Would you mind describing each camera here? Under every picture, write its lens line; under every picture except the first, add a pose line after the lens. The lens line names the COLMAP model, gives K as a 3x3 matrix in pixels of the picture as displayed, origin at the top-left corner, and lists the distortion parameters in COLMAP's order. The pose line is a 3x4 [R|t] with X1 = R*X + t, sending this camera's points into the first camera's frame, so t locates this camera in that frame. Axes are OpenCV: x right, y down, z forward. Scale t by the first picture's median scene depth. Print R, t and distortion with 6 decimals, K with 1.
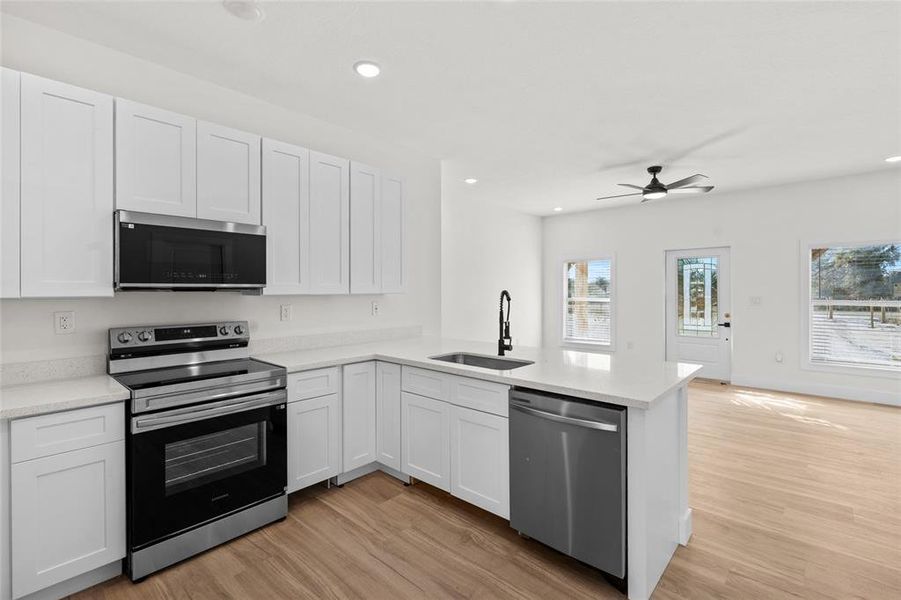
lens RADIAL K [[413.2, 0, 454.2], [0, 413.2, 291.7], [0, 0, 1]] dist [-0.001994, 0.002468]
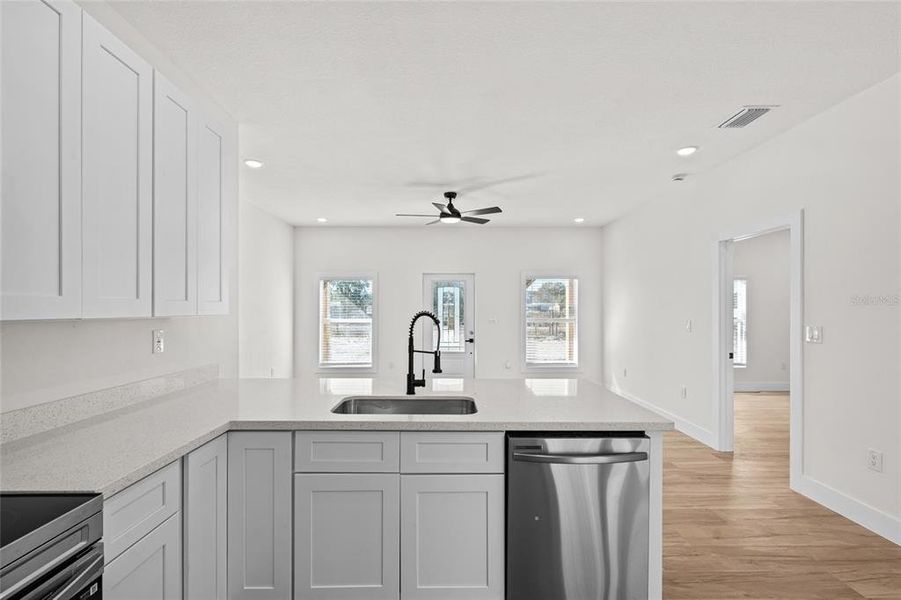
lens RADIAL K [[413.2, 0, 451.5], [0, 413.2, 313.5], [0, 0, 1]] dist [-0.001994, 0.002468]
pose [[0.736711, -0.002941, 0.676201, -0.358300], [0.000676, 0.999993, 0.003613, -0.001100], [-0.676207, -0.002205, 0.736708, 0.372867]]
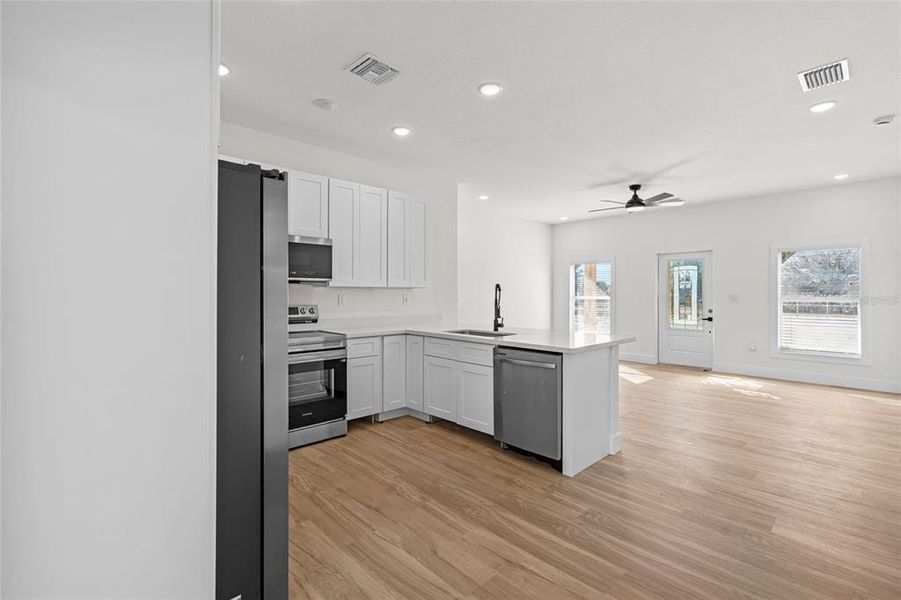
lens RADIAL K [[413.2, 0, 456.7], [0, 413.2, 296.7], [0, 0, 1]] dist [-0.001994, 0.002468]
pose [[0.997990, 0.003928, -0.063244, 0.070165], [-0.003703, 0.999986, 0.003679, 0.034381], [0.063258, -0.003438, 0.997991, -0.386438]]
